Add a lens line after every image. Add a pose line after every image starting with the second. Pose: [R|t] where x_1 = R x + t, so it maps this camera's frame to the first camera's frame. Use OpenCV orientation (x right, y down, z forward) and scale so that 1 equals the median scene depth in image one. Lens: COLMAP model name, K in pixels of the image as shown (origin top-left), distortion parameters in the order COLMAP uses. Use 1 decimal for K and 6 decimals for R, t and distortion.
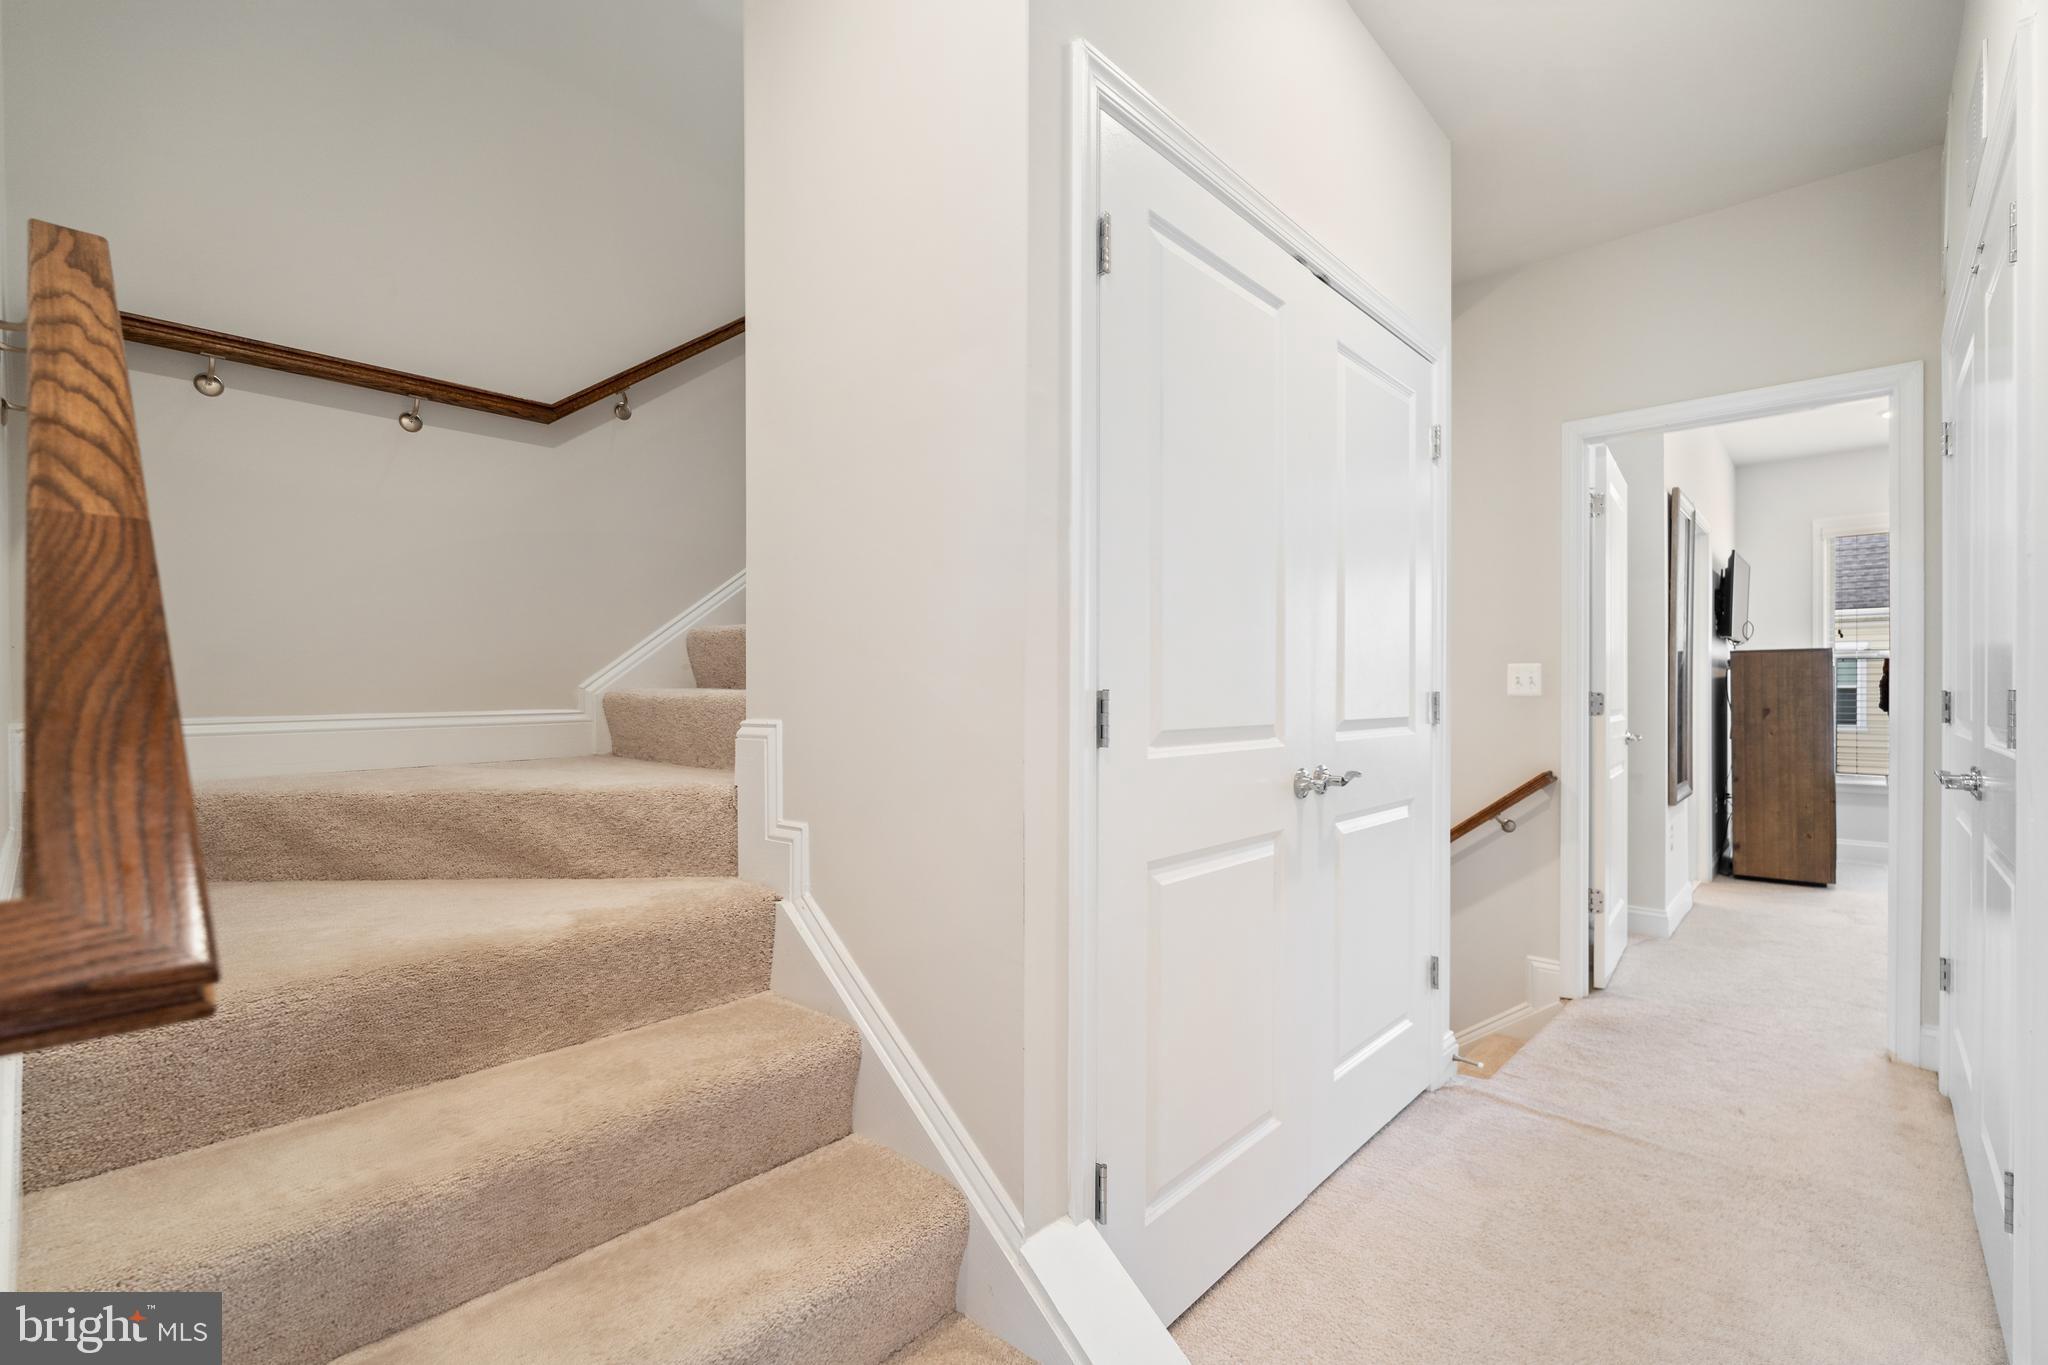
lens RADIAL K [[889.2, 0, 1024.0], [0, 889.2, 682.5], [0, 0, 1]] dist [0.001089, 0.000143]
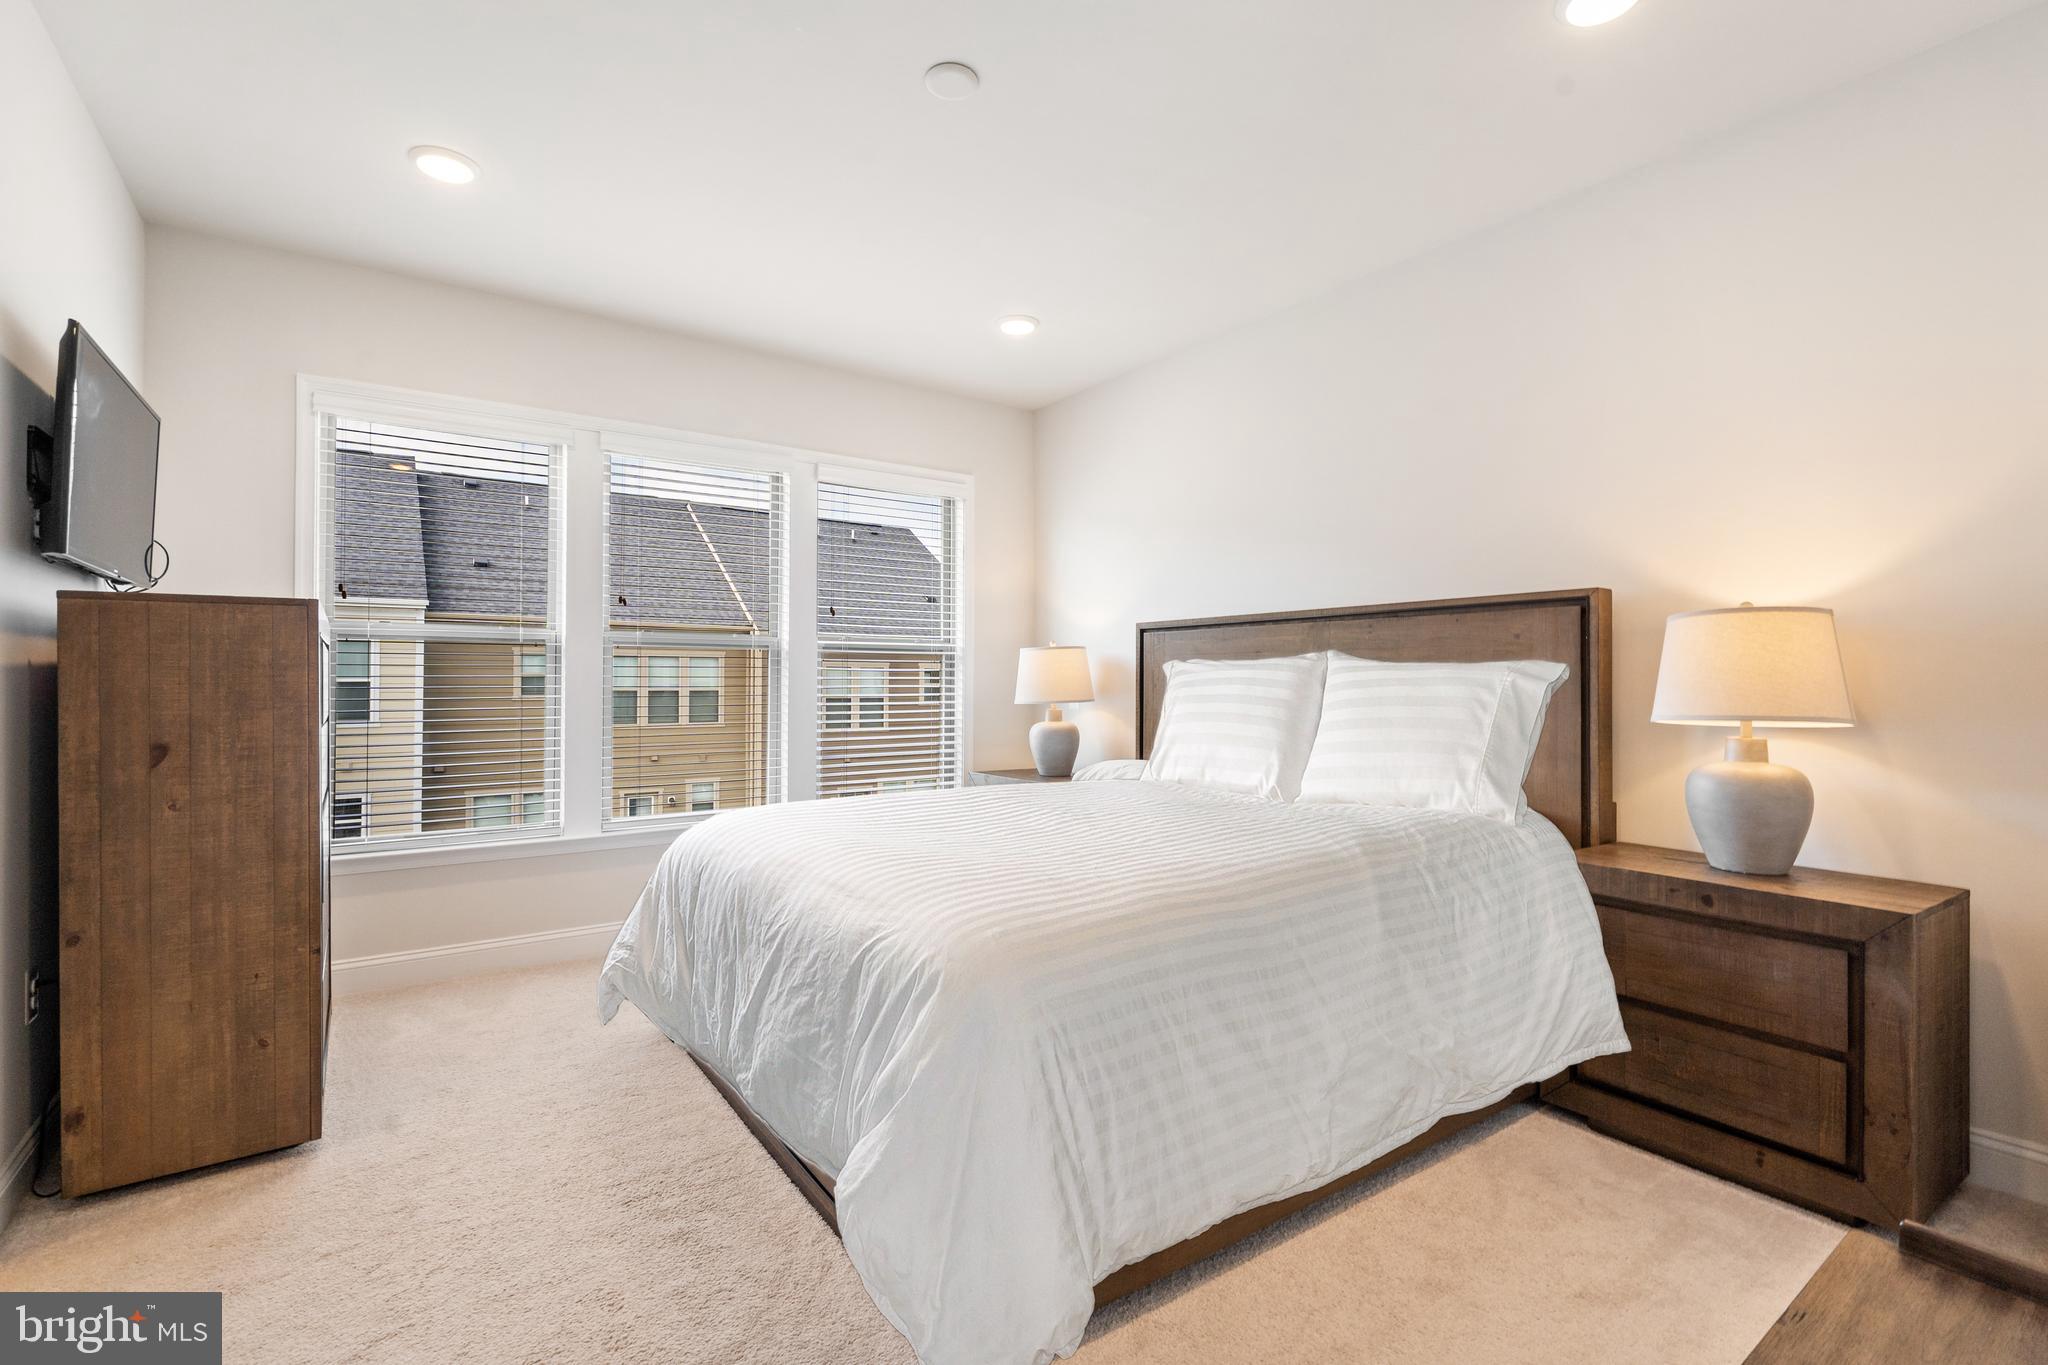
lens RADIAL K [[911.4, 0, 1015.0], [0, 911.4, 675.4], [0, 0, 1]] dist [-0.000485, -0.000322]
pose [[0.203045, 0.003651, 0.979163, 0.523471], [-0.007161, 0.999972, -0.002243, -0.002898], [-0.979143, -0.006556, 0.203065, 0.556060]]
